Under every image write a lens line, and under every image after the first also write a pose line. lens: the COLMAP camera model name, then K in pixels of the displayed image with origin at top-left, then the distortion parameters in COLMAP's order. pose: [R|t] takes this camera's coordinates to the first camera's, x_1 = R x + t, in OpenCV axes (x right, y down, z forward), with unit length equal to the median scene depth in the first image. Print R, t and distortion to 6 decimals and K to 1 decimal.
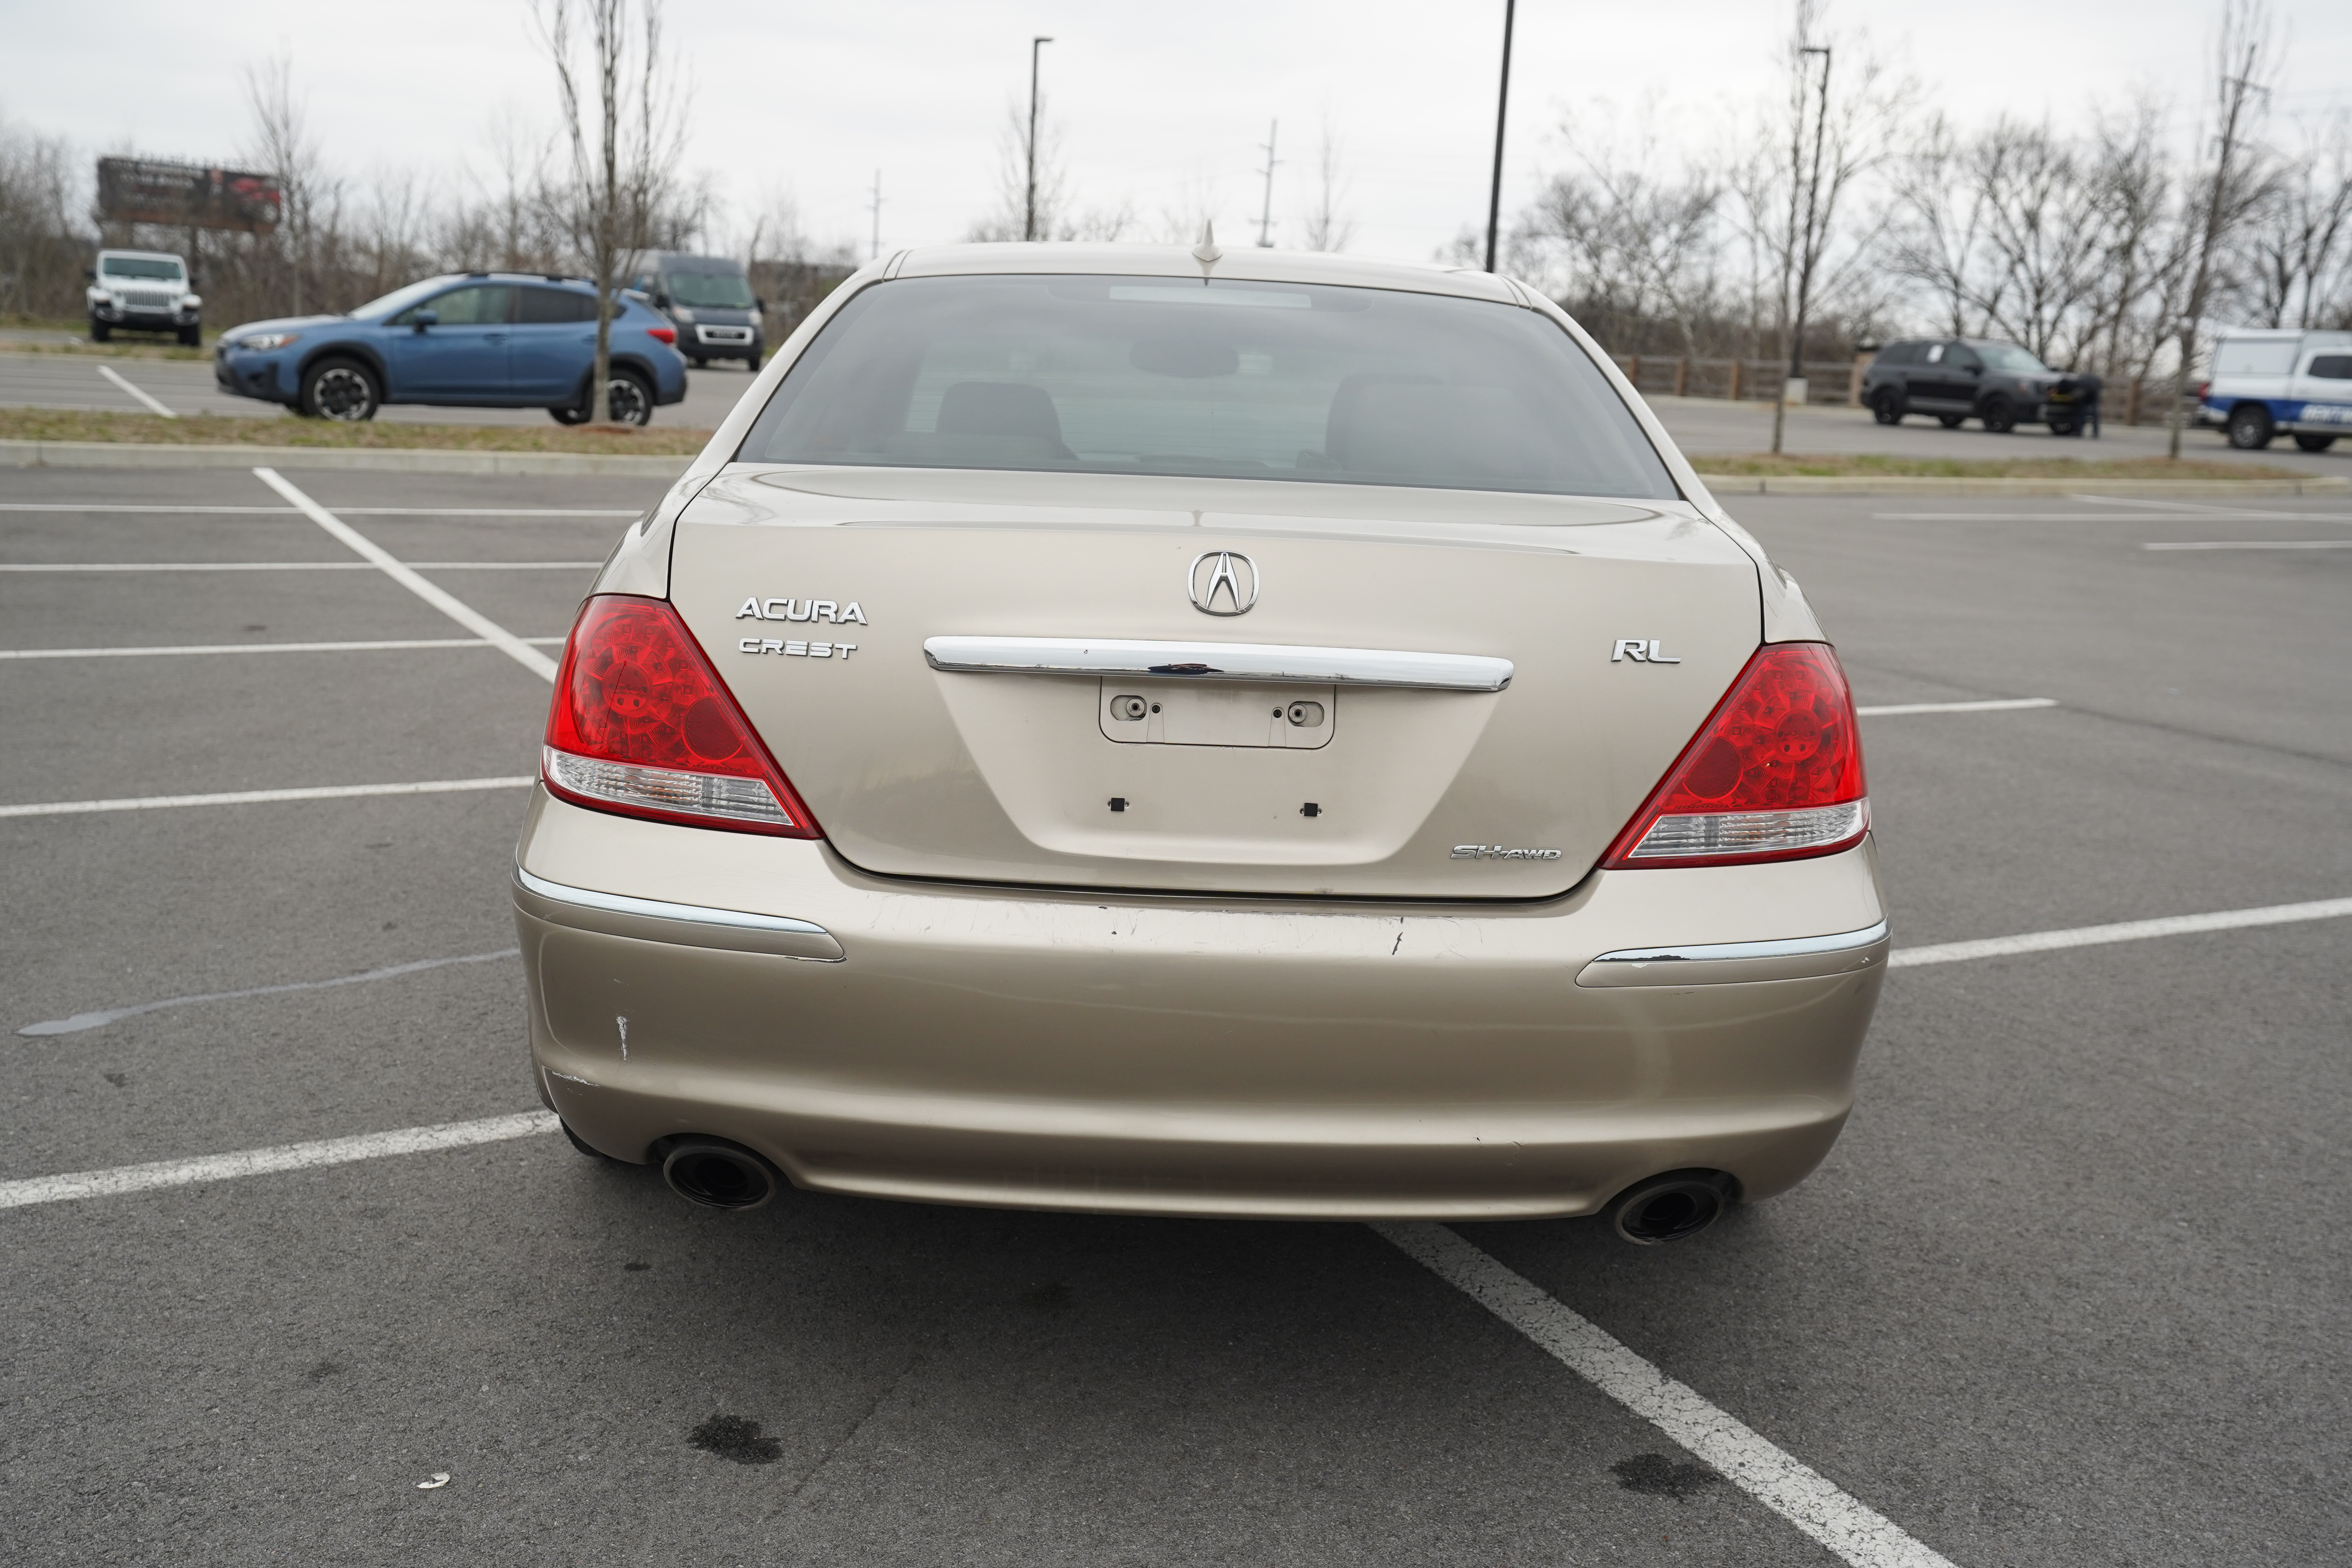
lens RADIAL K [[2203.7, 0, 1171.1], [0, 2203.7, 784.4], [0, 0, 1]] dist [0.079363, 0.000000]
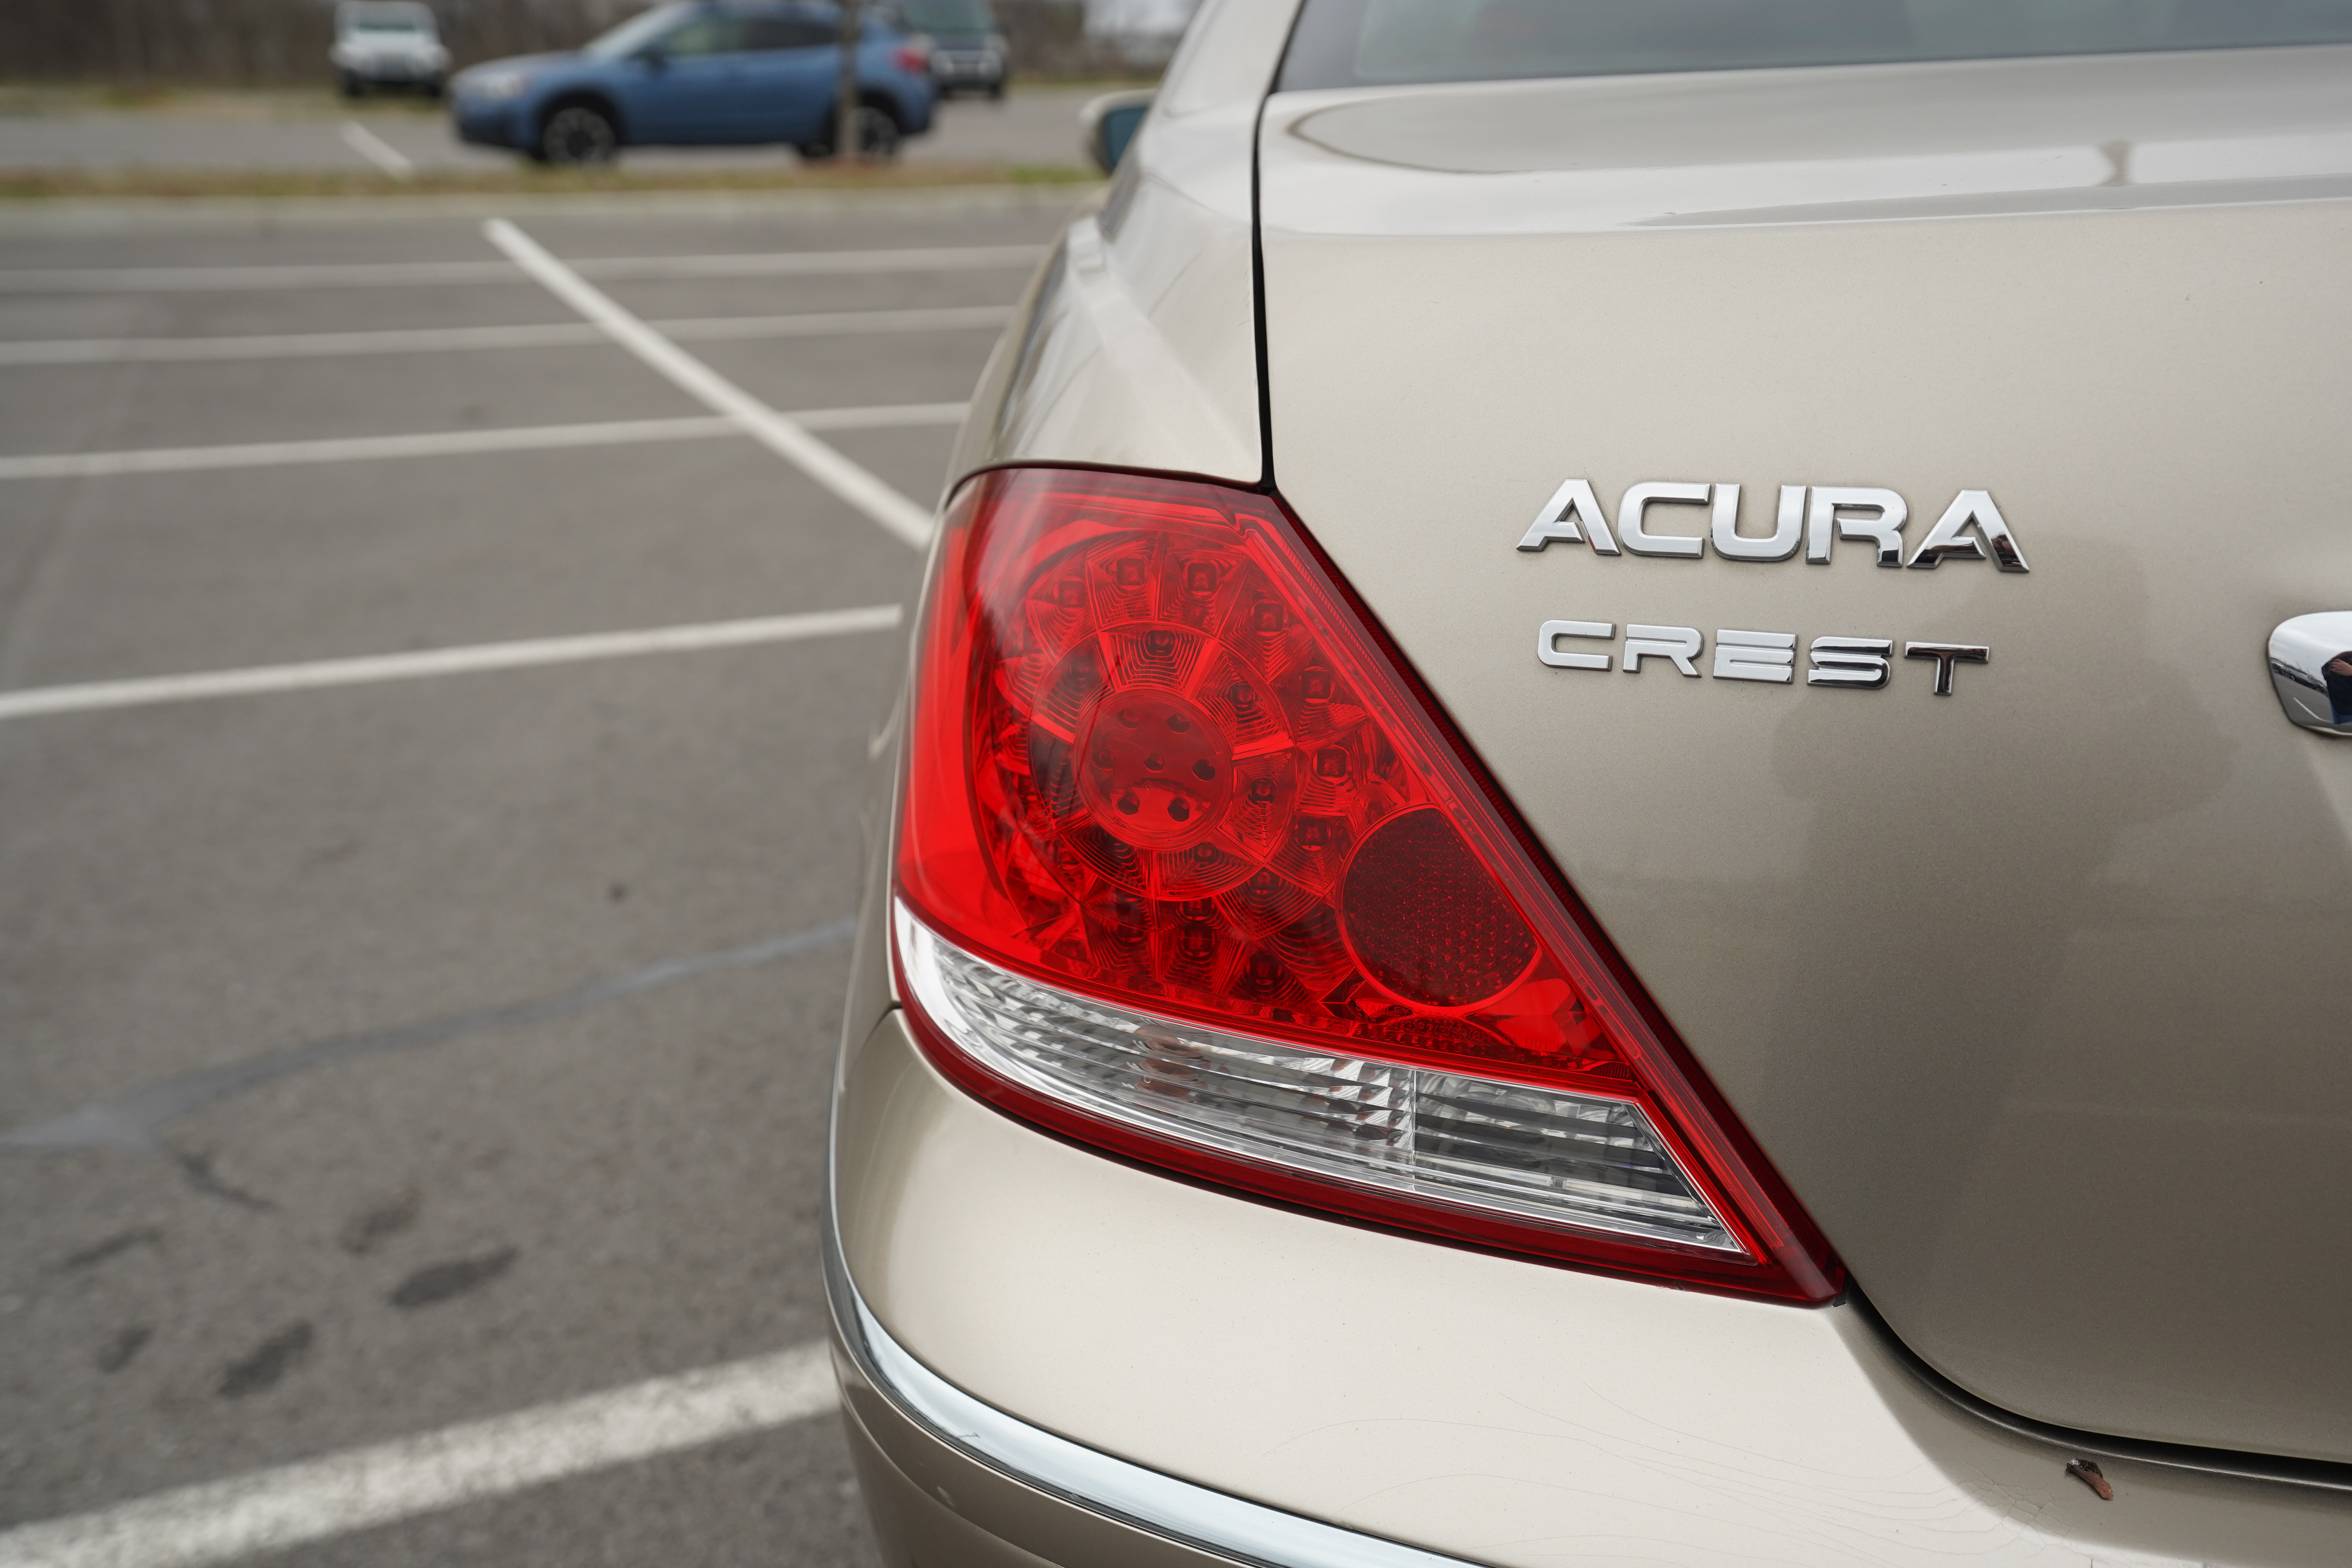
lens RADIAL K [[2203.7, 0, 1174.1], [0, 2203.7, 770.5], [0, 0, 1]] dist [0.079363, 0.000000]
pose [[0.993585, -0.014359, -0.112173, -0.128077], [0.026716, 0.993634, 0.109444, -0.048434], [0.109887, -0.111739, 0.987643, 0.424146]]
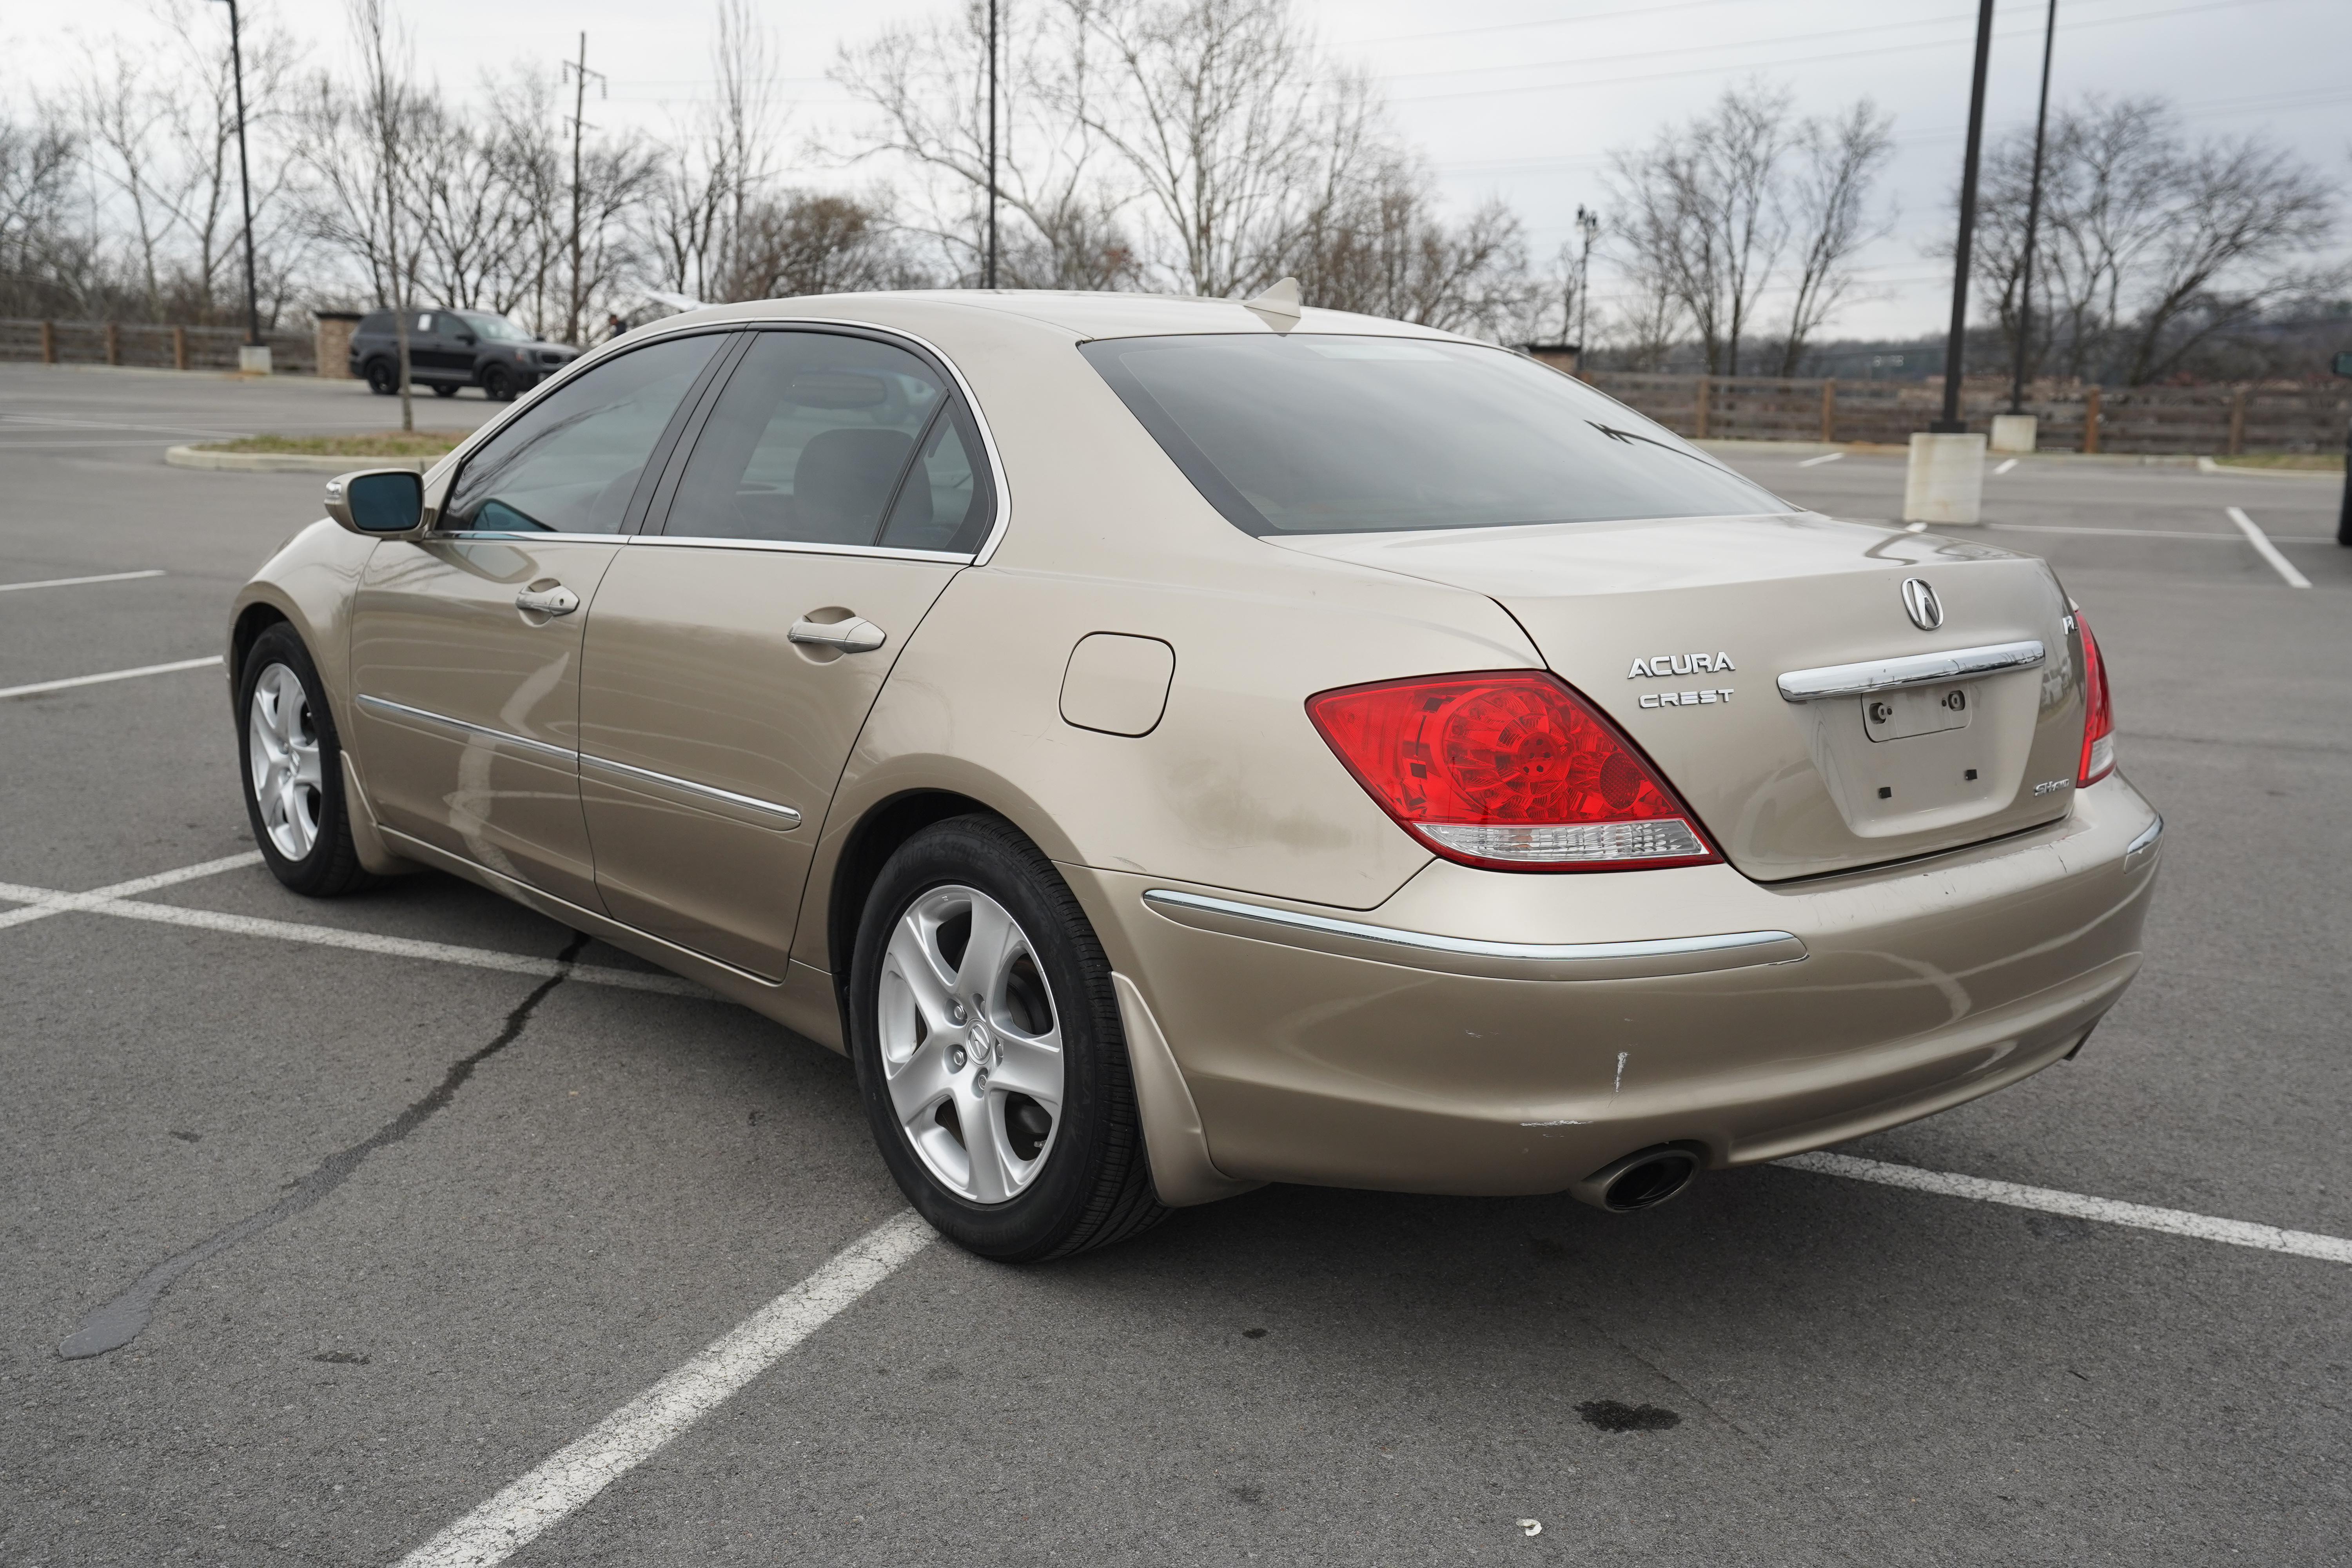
lens RADIAL K [[2203.7, 0, 1183.3], [0, 2203.7, 795.0], [0, 0, 1]] dist [0.079363, 0.000000]
pose [[0.767269, -0.145232, 0.624665, -0.653182], [0.132327, 0.988913, 0.067383, -0.074391], [-0.627525, 0.030959, 0.777980, 0.172410]]
